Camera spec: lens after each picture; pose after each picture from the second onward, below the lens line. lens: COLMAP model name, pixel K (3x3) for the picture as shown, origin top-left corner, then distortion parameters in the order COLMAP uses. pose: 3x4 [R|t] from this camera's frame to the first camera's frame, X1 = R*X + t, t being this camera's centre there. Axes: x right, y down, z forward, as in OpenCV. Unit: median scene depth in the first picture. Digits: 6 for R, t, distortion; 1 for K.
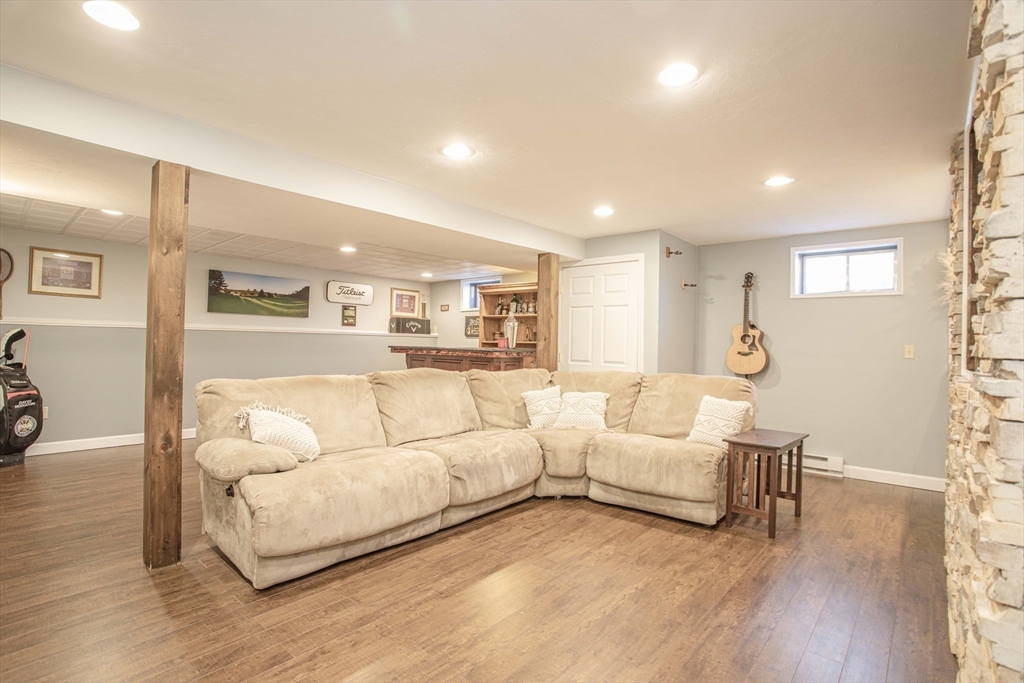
lens RADIAL K [[497.7, 0, 510.5], [0, 497.7, 340.7], [0, 0, 1]] dist [-0.072318, 0.032106]
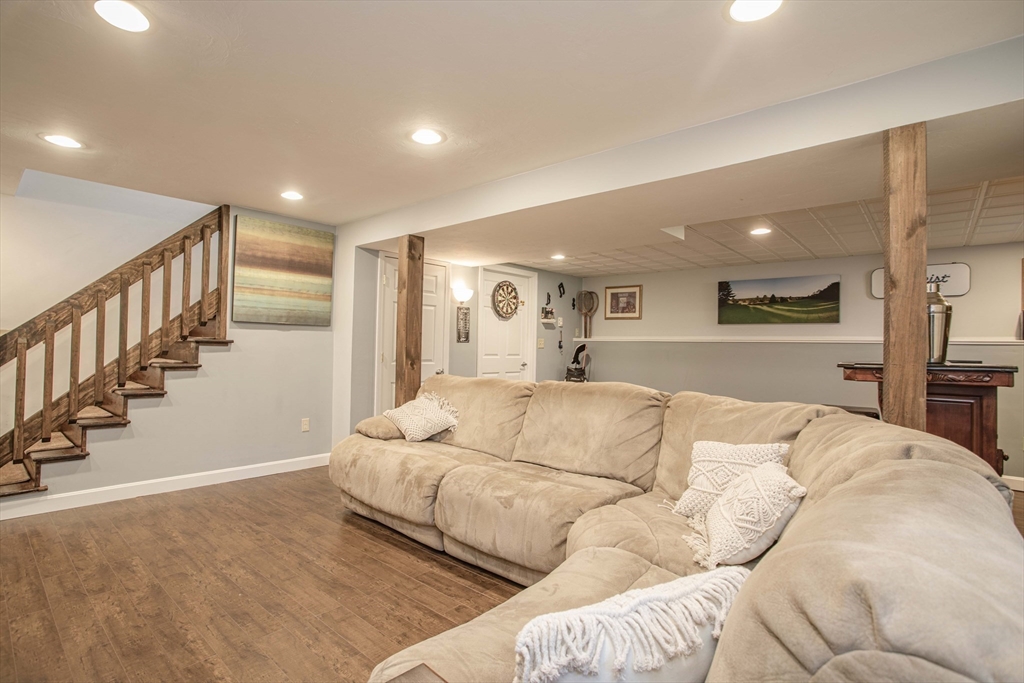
lens RADIAL K [[497.7, 0, 510.5], [0, 497.7, 340.7], [0, 0, 1]] dist [-0.072318, 0.032106]
pose [[-0.000110, -0.031291, -0.999510, 0.392563], [-0.012112, 0.999437, -0.031287, 0.012162], [0.999927, 0.012103, -0.000489, 0.571683]]
